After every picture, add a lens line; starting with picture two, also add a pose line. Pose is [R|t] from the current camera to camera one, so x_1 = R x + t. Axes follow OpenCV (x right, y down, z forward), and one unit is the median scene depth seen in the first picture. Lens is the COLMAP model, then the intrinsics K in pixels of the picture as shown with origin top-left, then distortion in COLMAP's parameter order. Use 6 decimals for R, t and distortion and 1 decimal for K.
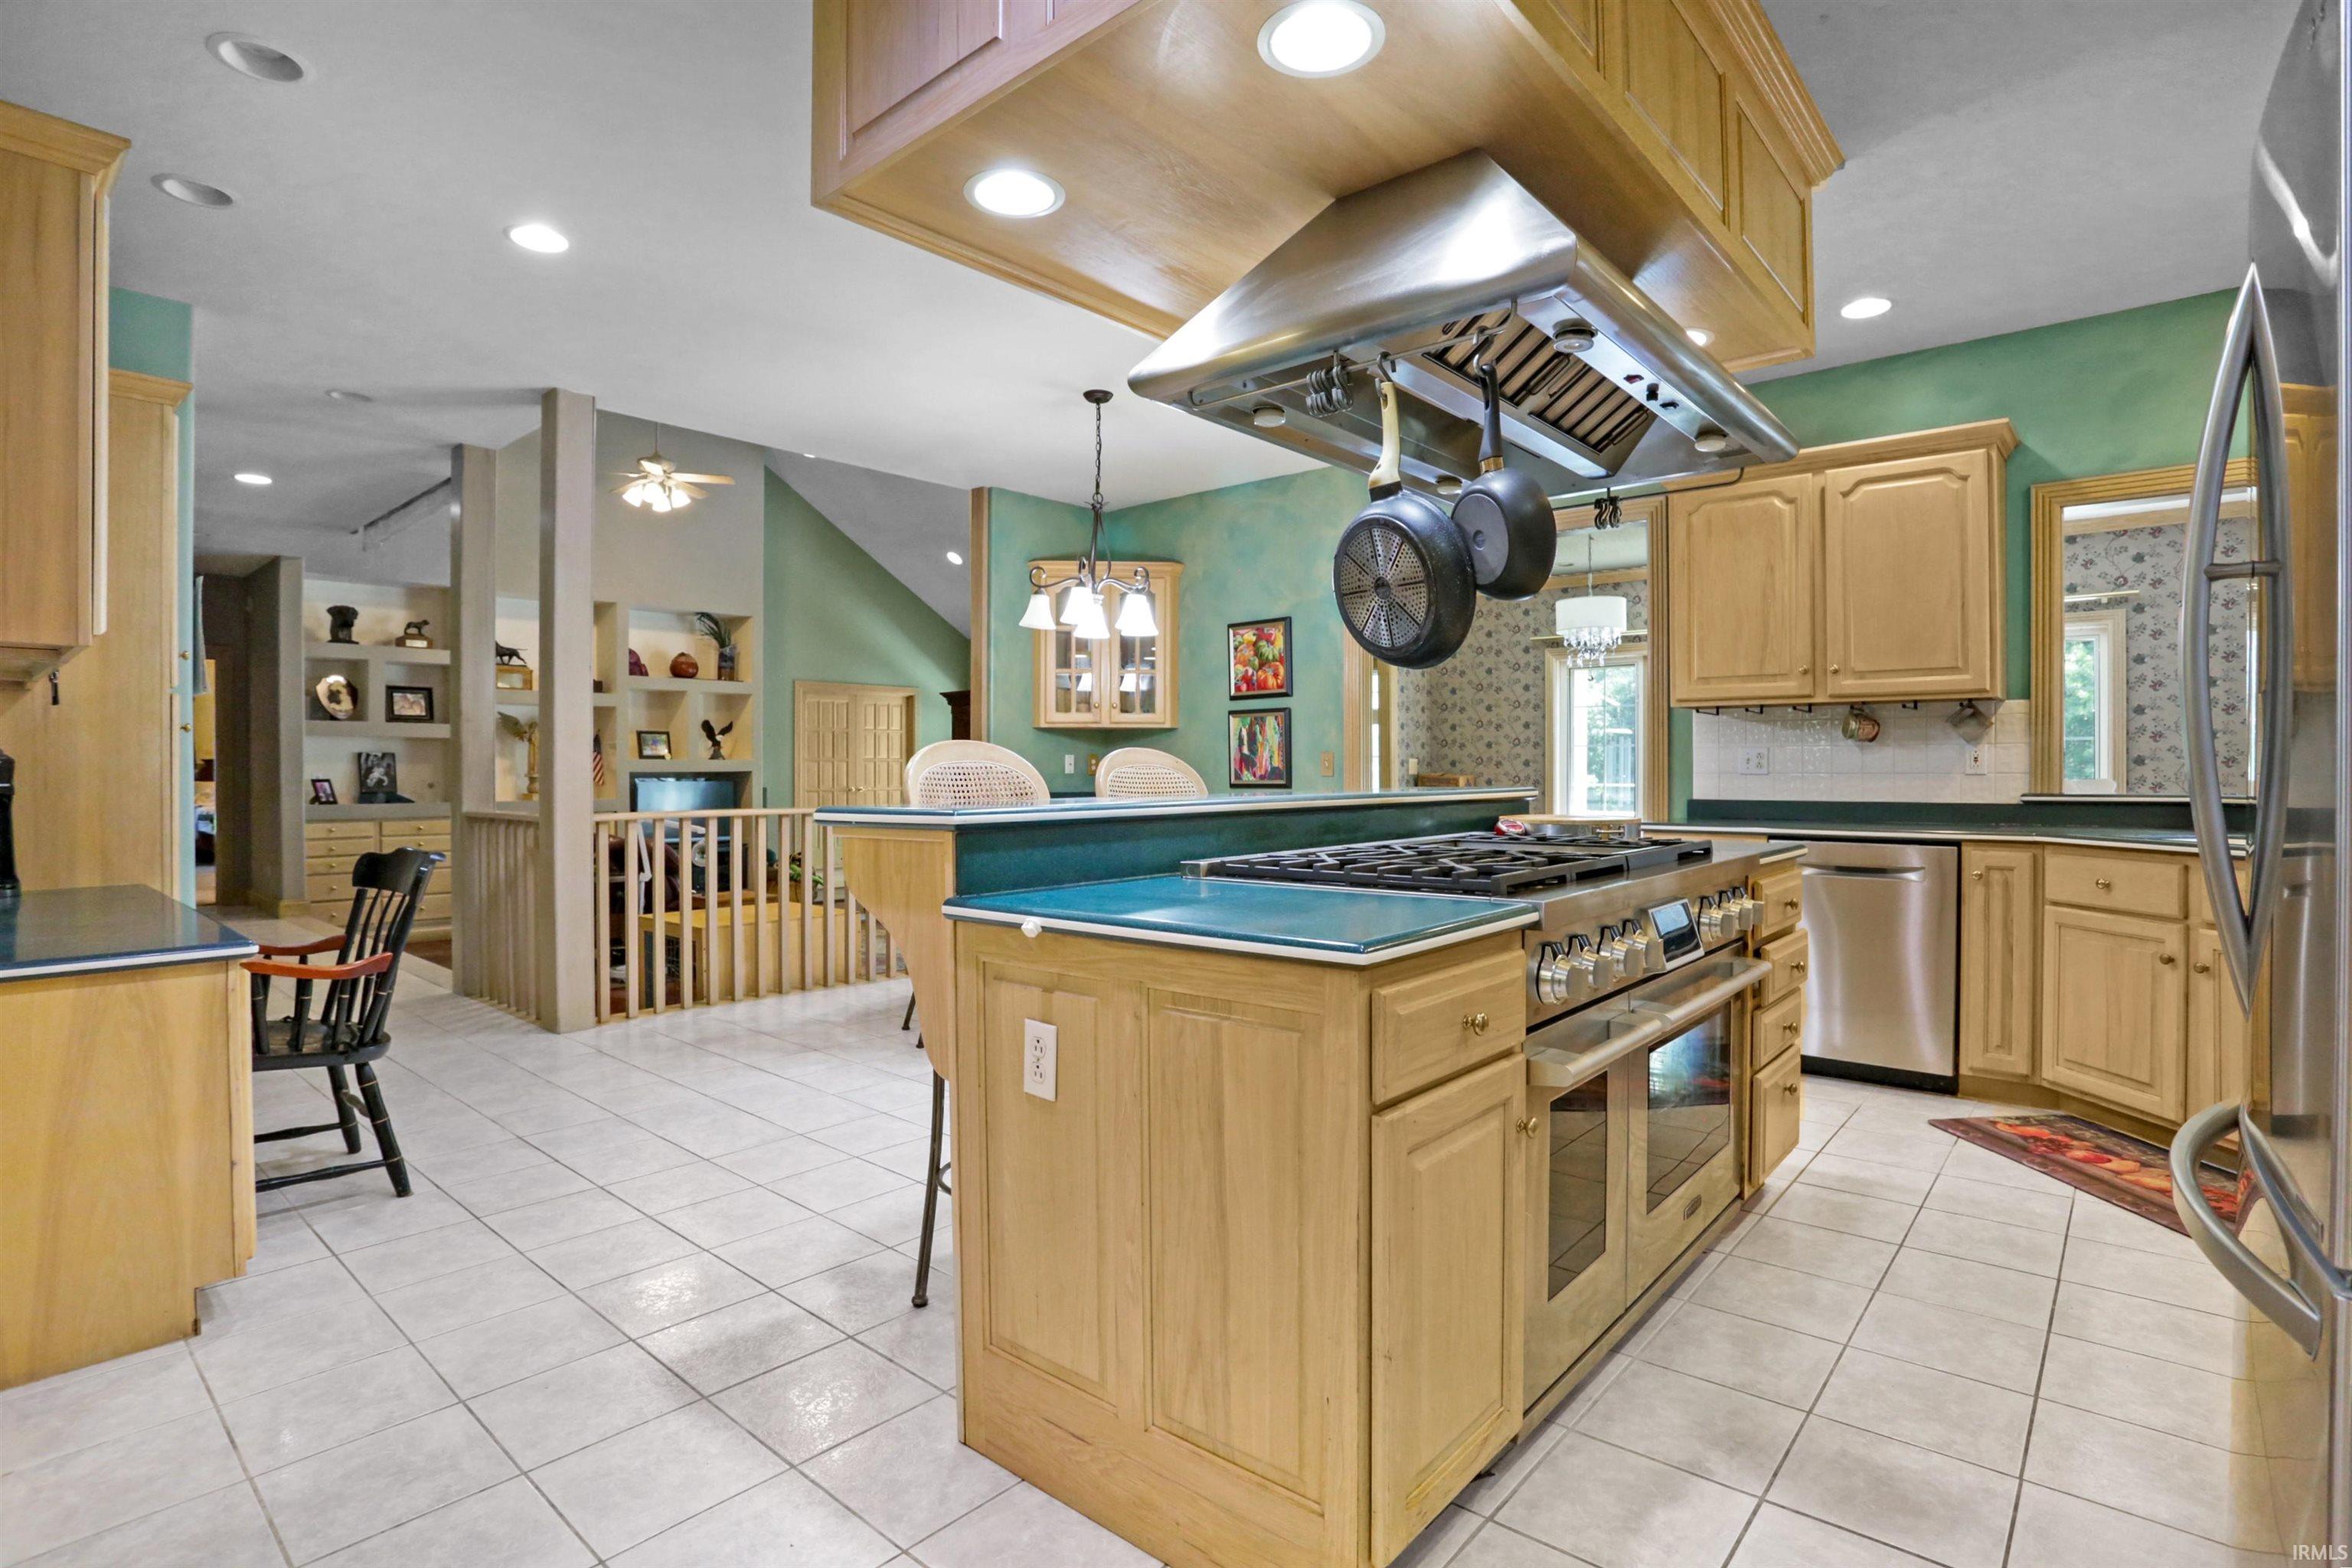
lens RADIAL K [[1152.8, 0, 1185.6], [0, 1152.8, 762.0], [0, 0, 1]] dist [-0.052424, 0.001159]
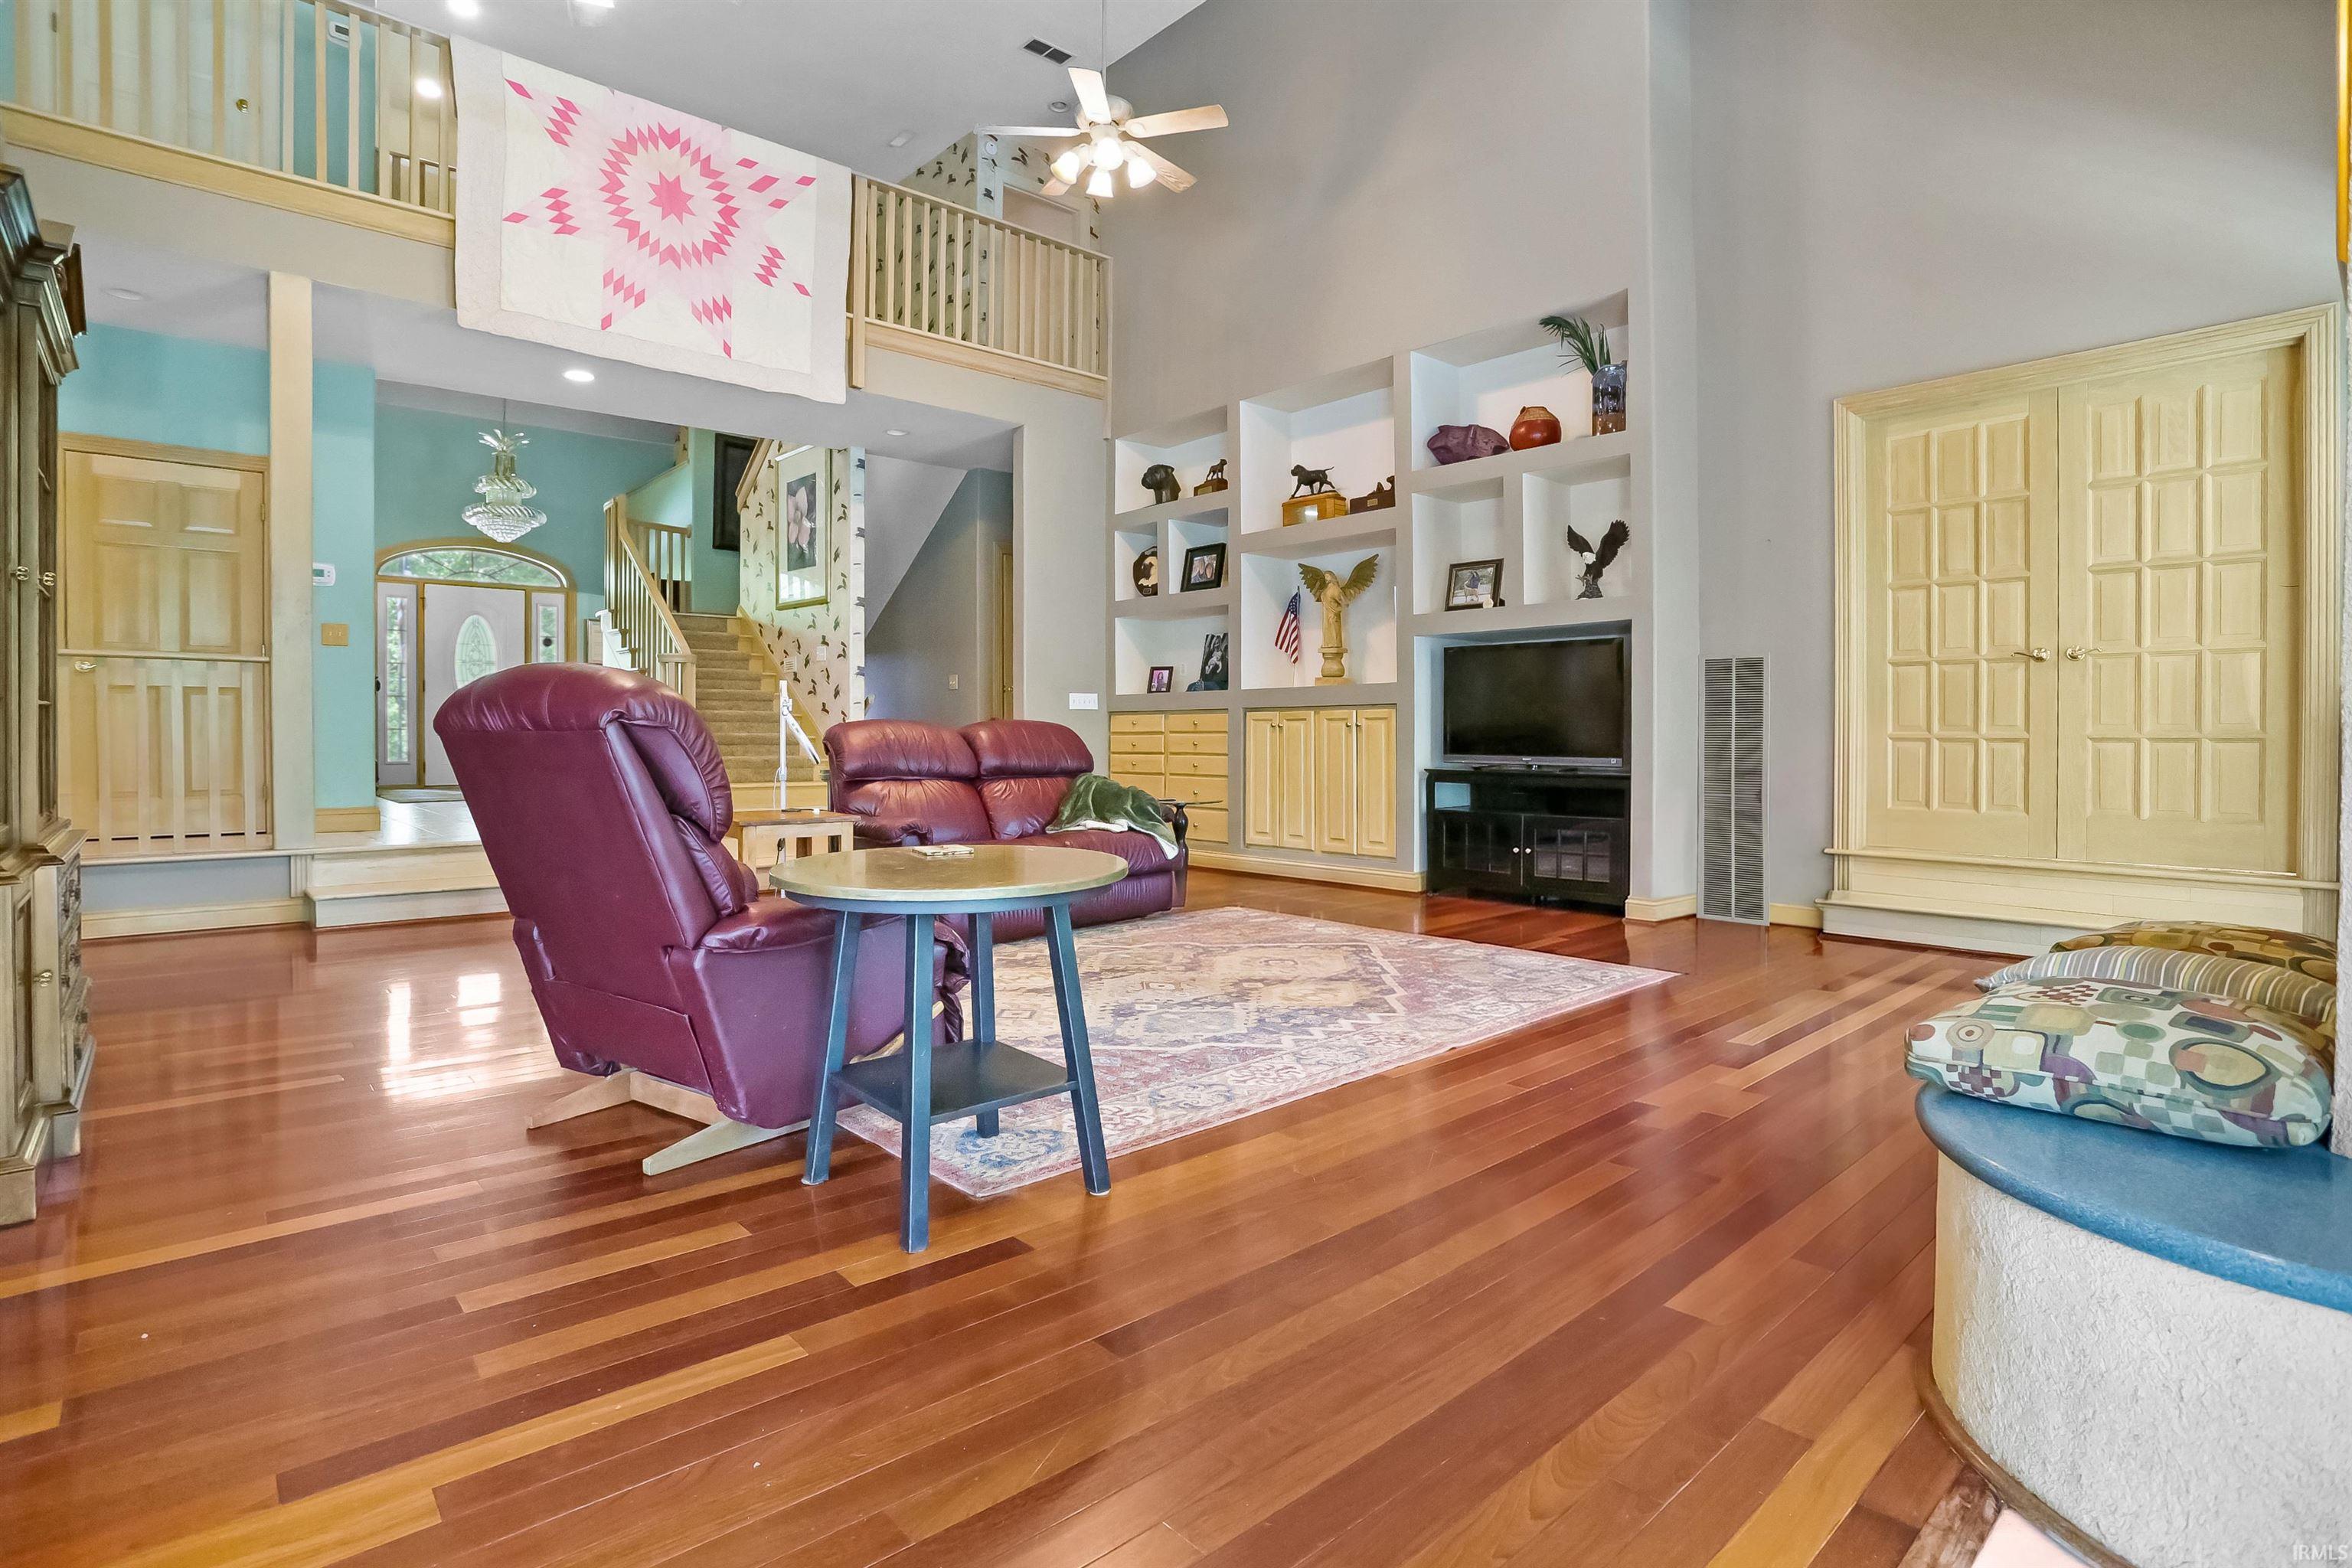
lens RADIAL K [[1158.9, 0, 1171.7], [0, 1158.9, 752.5], [0, 0, 1]] dist [-0.077619, 0.030096]
pose [[-0.116275, 0.020924, -0.992997, 0.120547], [0.005807, 0.999775, 0.020387, 0.060530], [0.993200, -0.003395, -0.116370, 1.051507]]
